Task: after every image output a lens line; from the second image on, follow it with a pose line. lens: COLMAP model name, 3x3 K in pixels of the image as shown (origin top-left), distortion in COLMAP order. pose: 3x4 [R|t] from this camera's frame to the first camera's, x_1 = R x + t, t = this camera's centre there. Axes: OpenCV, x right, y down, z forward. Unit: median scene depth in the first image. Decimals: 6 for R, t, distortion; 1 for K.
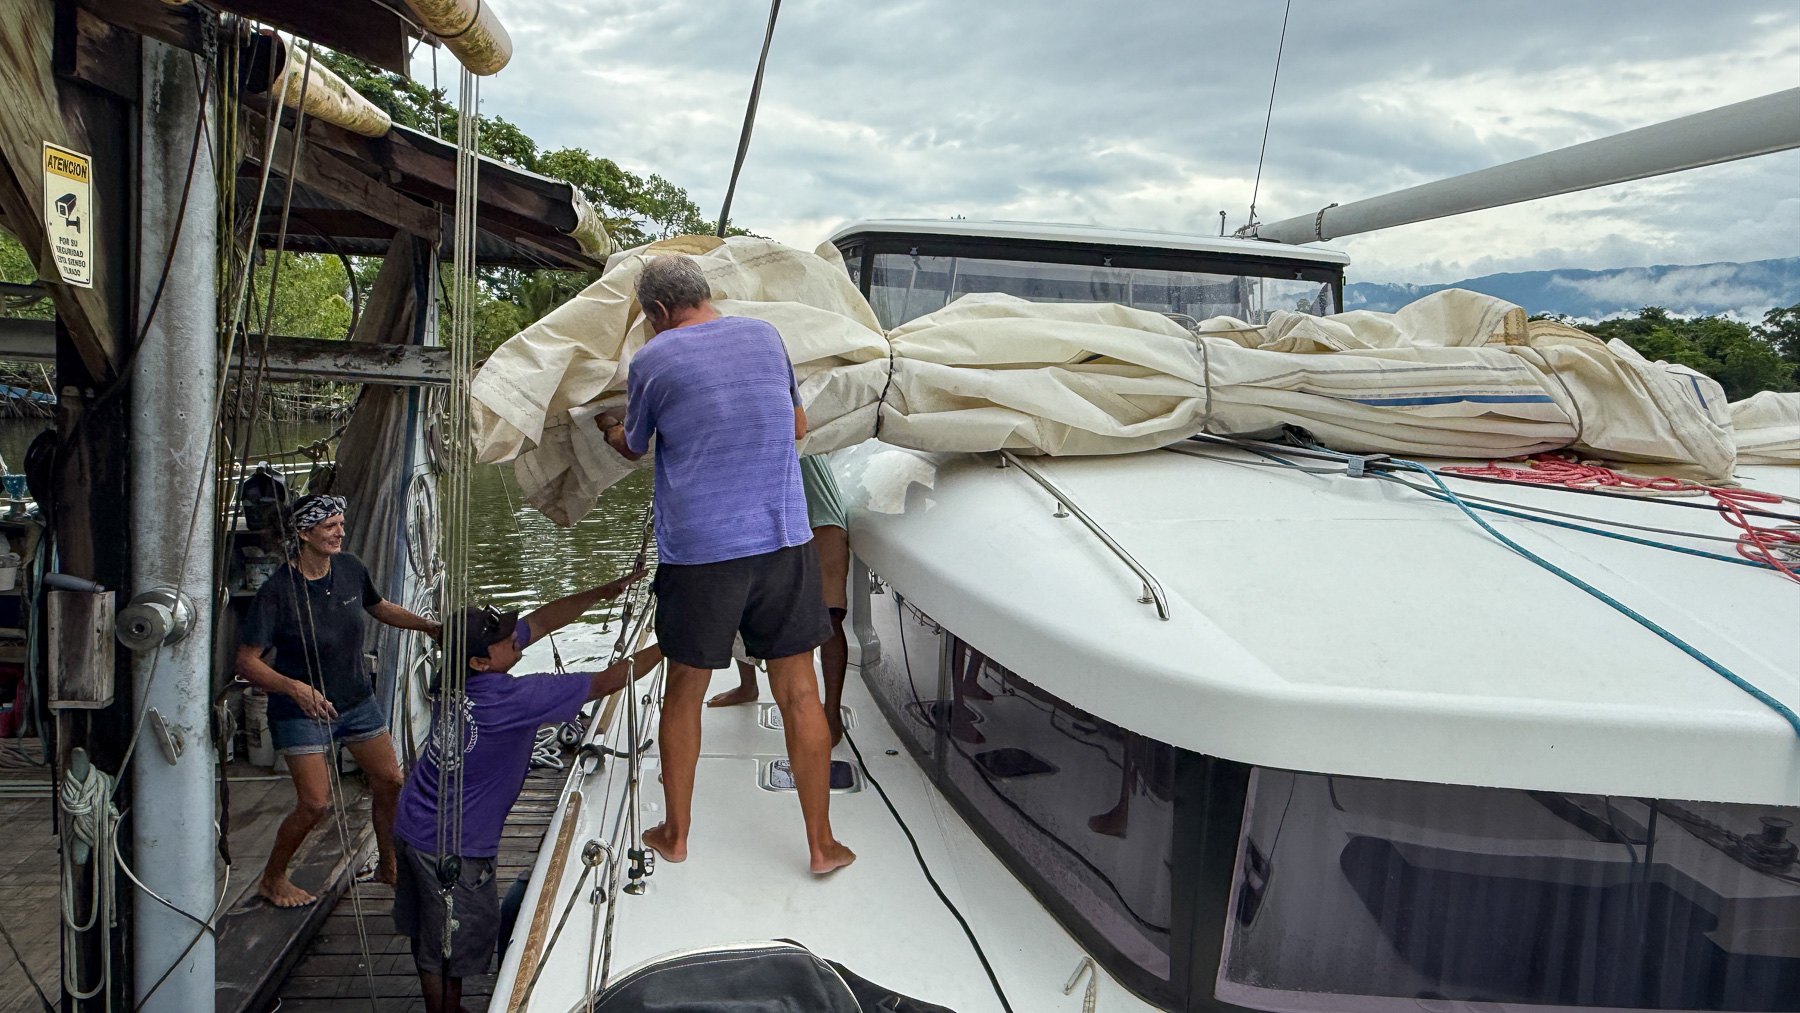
lens RADIAL K [[1194.1, 0, 900.0], [0, 1194.1, 506.5], [0, 0, 1]] dist [-0.005140, -0.002480]
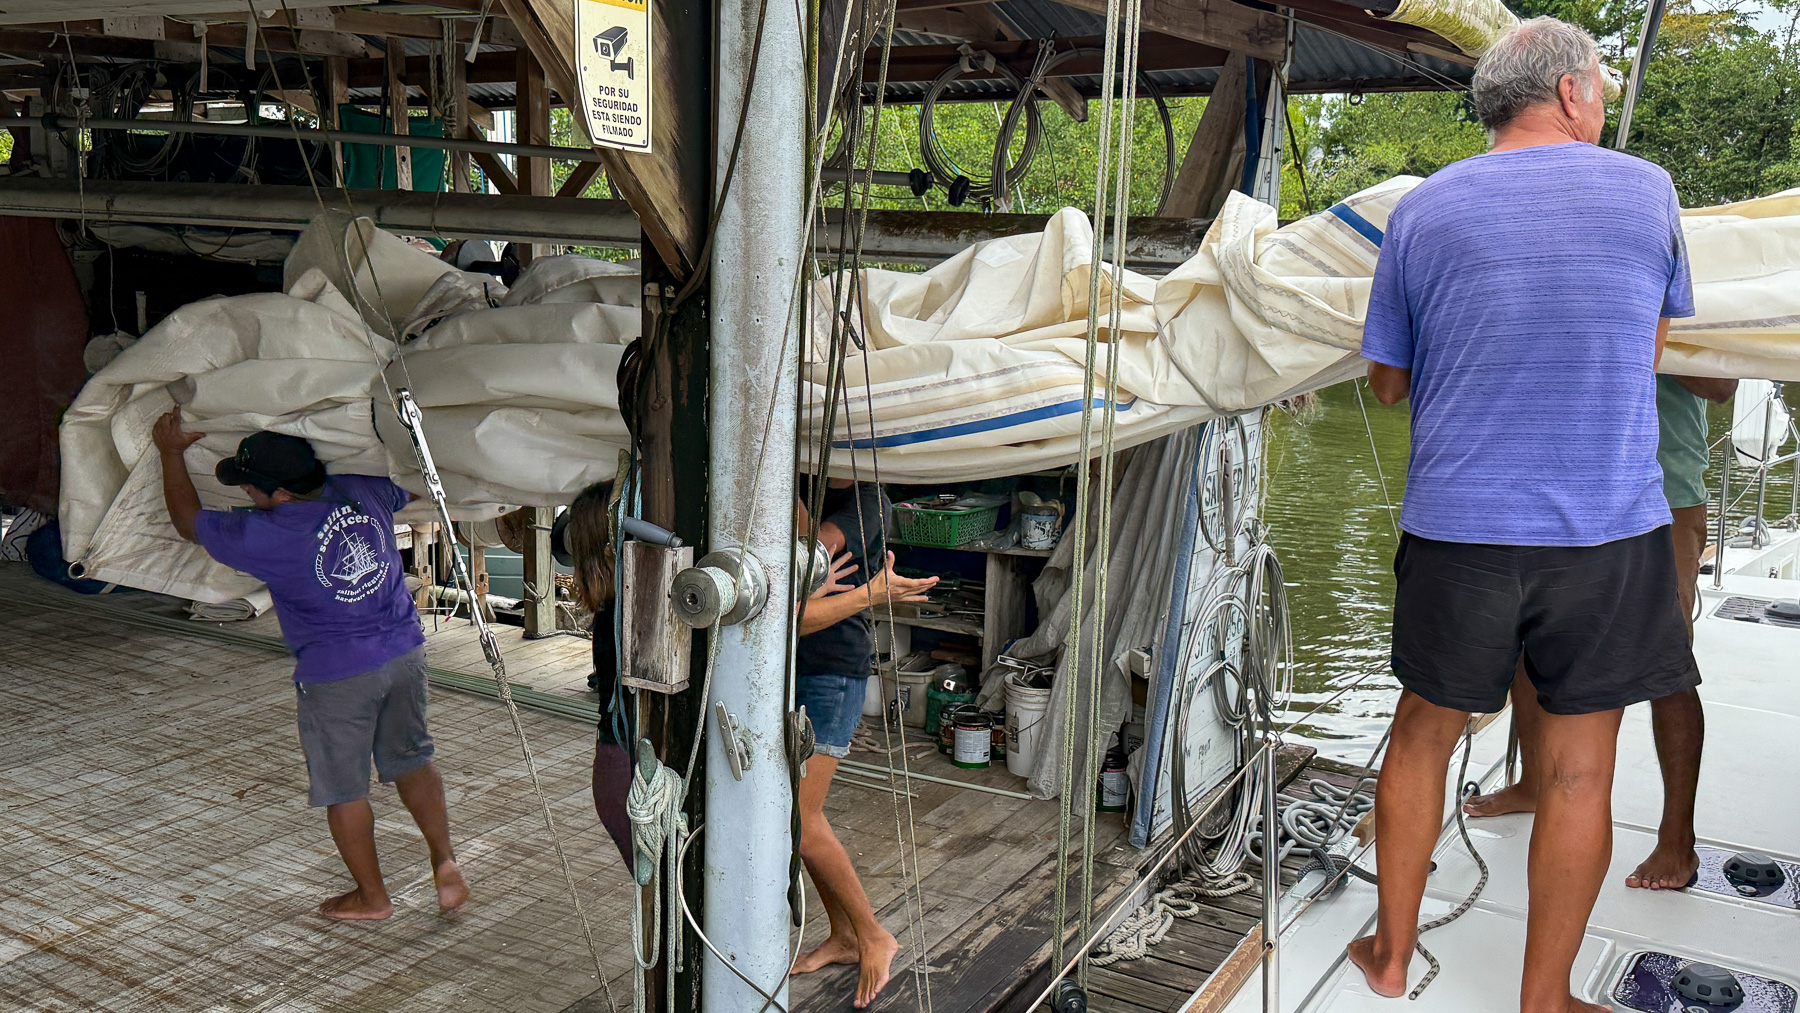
lens RADIAL K [[1623.5, 0, 895.6], [0, 1623.5, 514.1], [0, 0, 1]] dist [0.196295, -0.515980]
pose [[0.769253, 0.070720, -0.635019, 0.121523], [-0.044364, 0.997369, 0.057332, -0.017725], [0.637403, -0.015931, 0.770366, 0.264519]]
